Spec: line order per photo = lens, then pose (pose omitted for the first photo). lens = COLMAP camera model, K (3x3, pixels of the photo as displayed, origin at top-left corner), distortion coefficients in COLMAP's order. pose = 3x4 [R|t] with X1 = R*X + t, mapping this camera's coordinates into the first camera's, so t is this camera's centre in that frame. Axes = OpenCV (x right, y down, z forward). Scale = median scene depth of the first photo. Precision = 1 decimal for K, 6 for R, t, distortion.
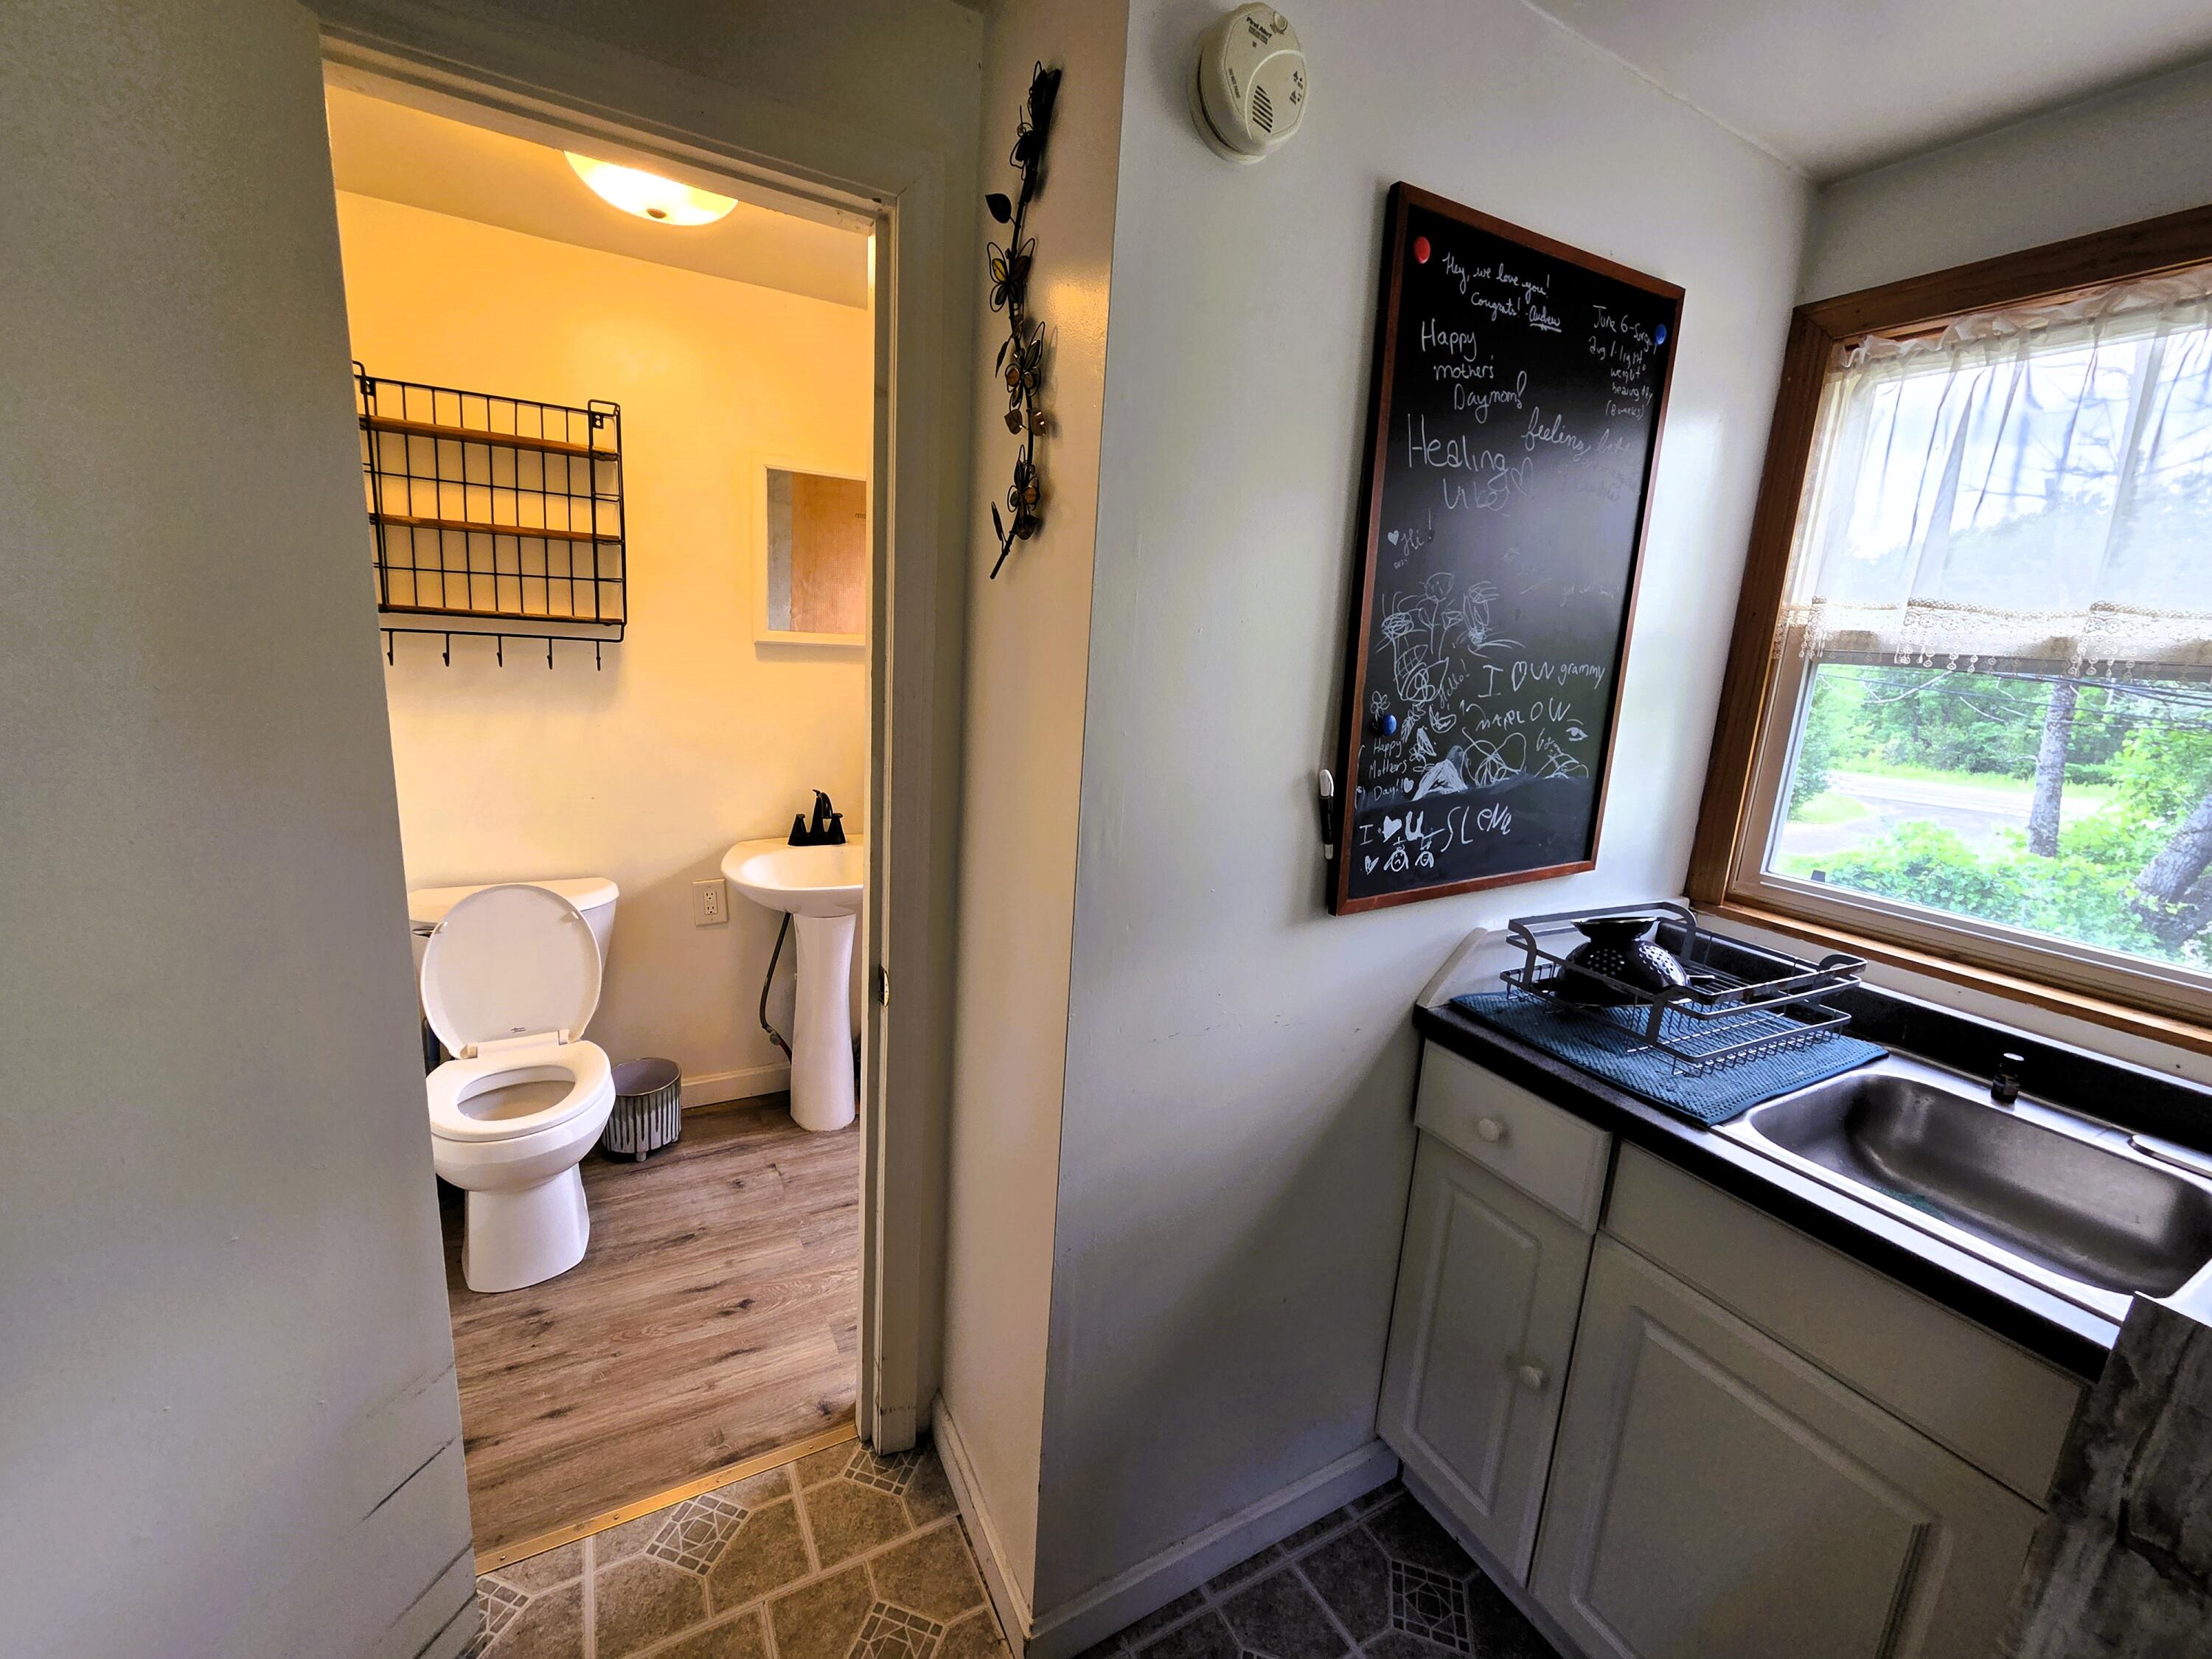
lens RADIAL K [[907.3, 0, 1104.5], [0, 907.3, 819.2], [0, 0, 1]] dist [-0.001093, 0.000799]
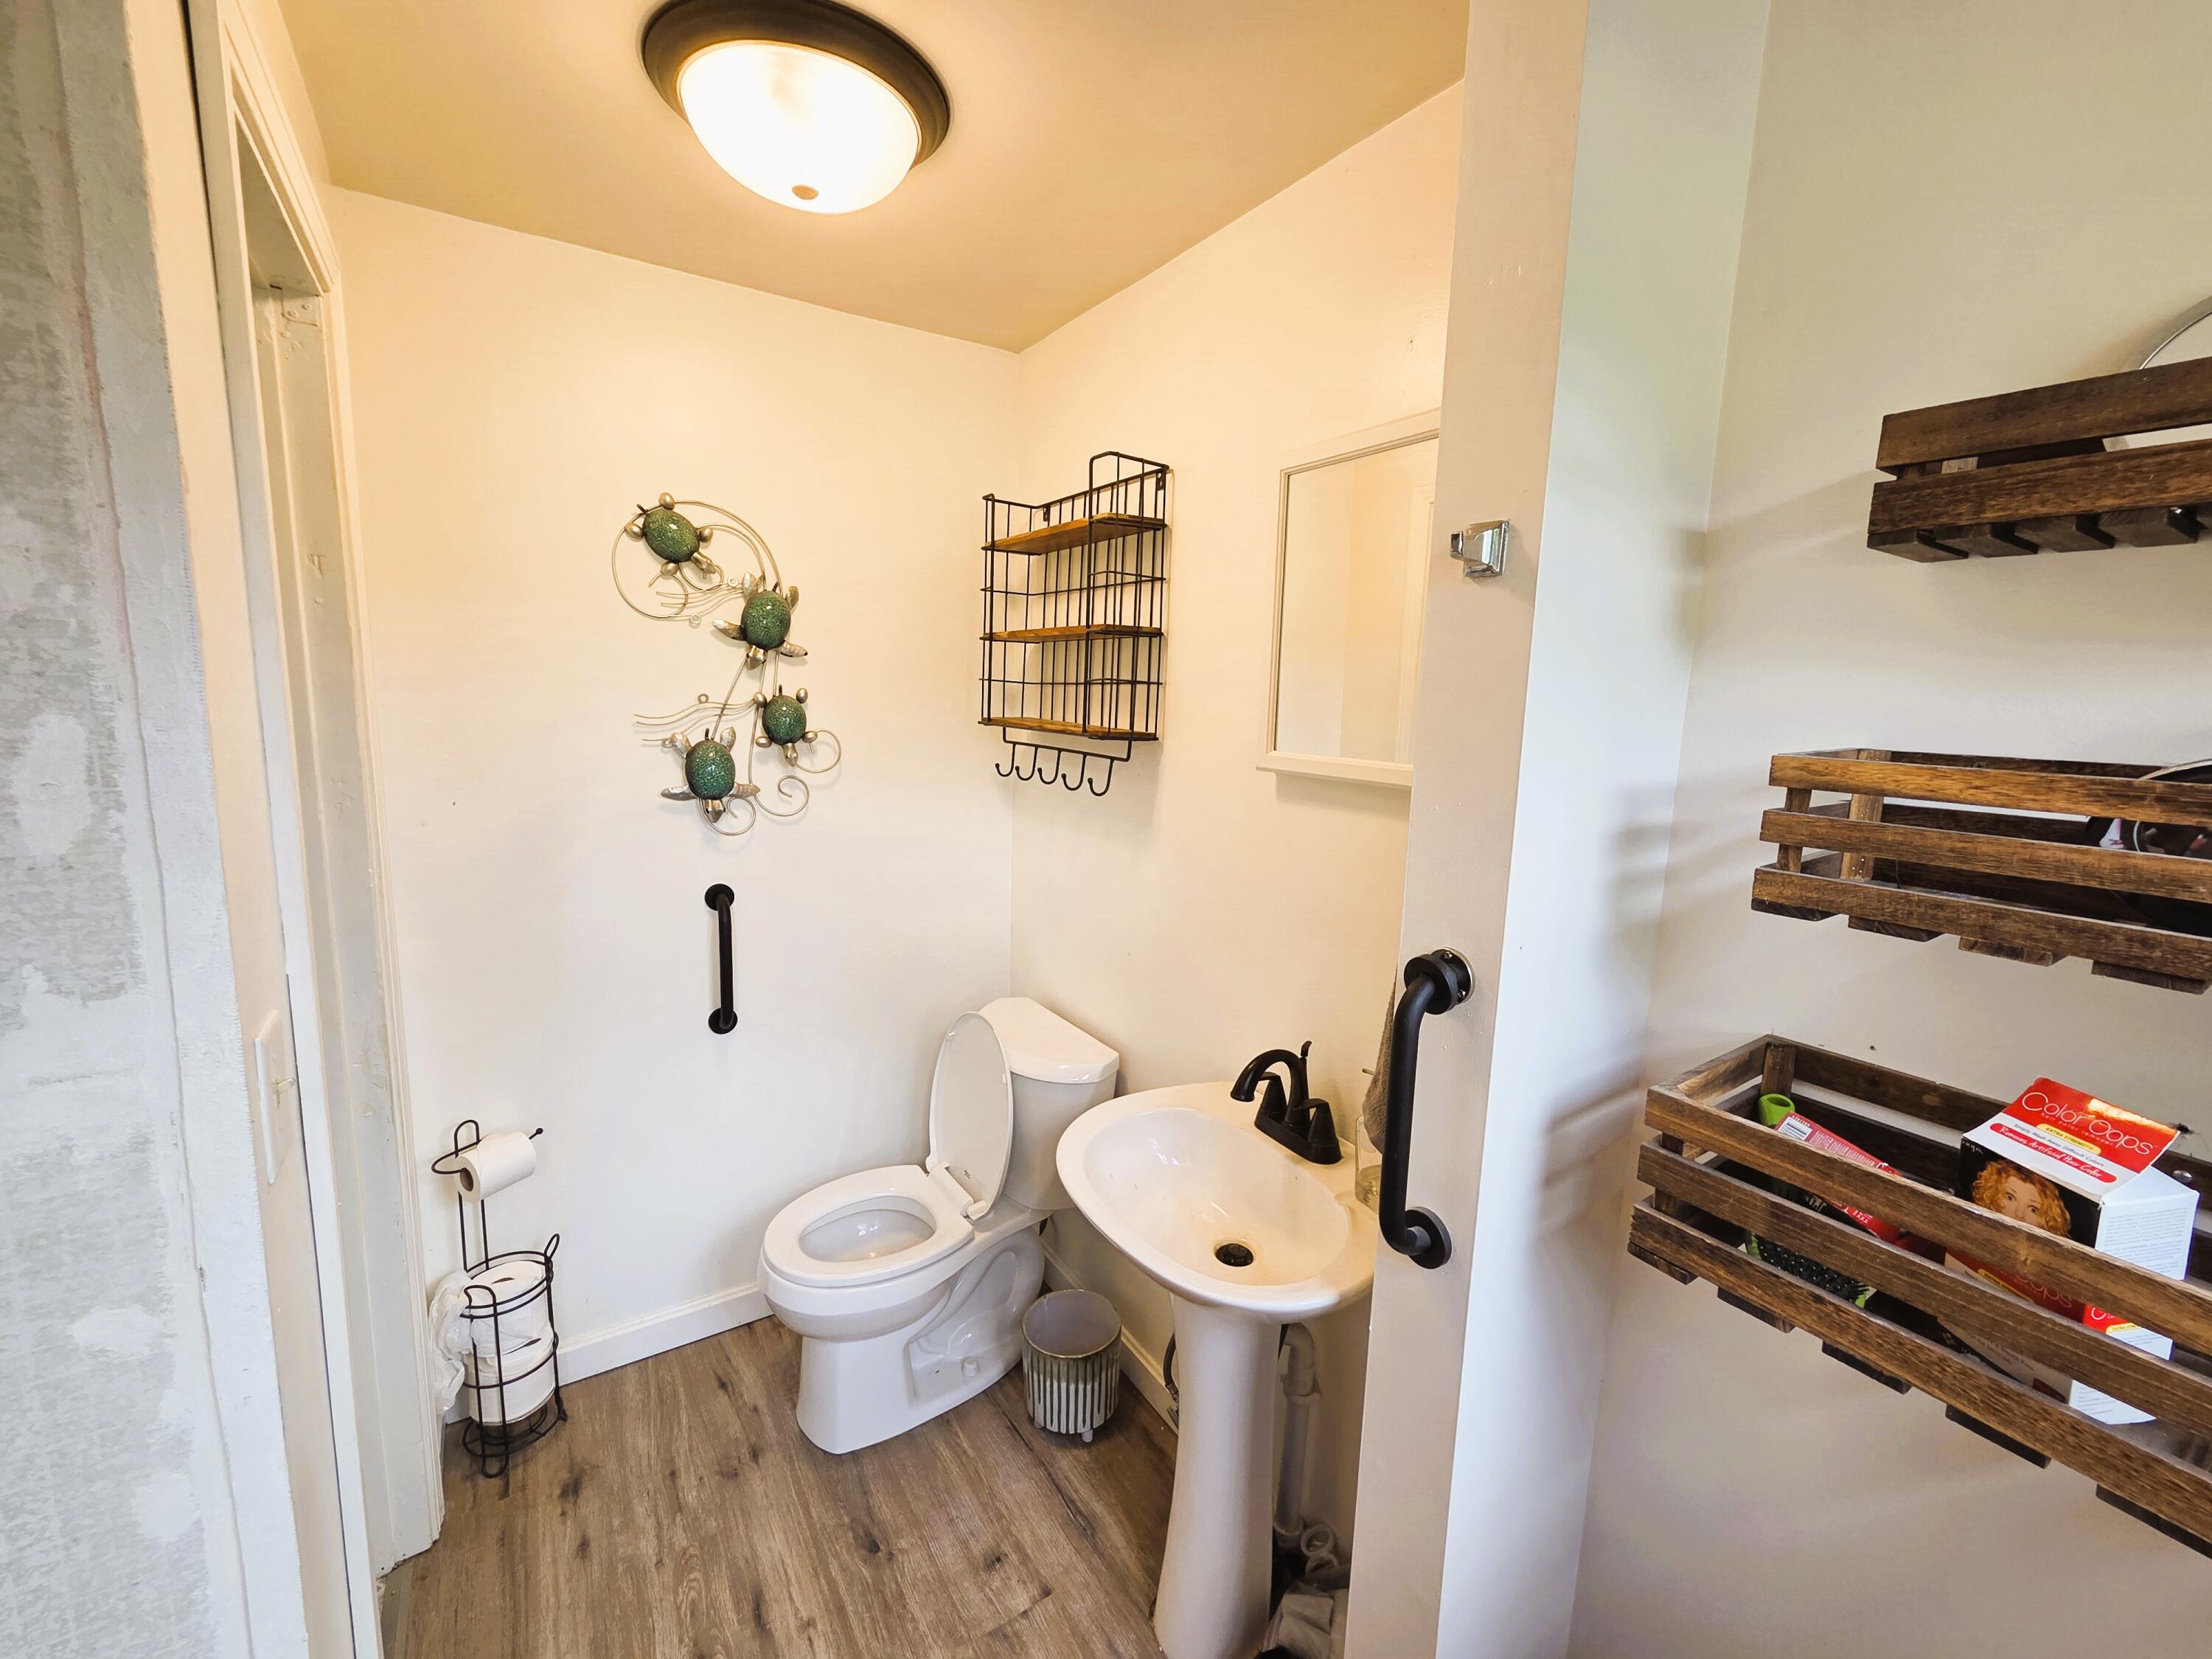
lens RADIAL K [[907.3, 0, 1104.5], [0, 907.3, 819.2], [0, 0, 1]] dist [-0.001093, 0.000799]
pose [[0.066682, 0.096028, -0.993143, 0.232218], [-0.227268, 0.970656, 0.078594, -0.217619], [0.971547, 0.220468, 0.086550, 0.988101]]
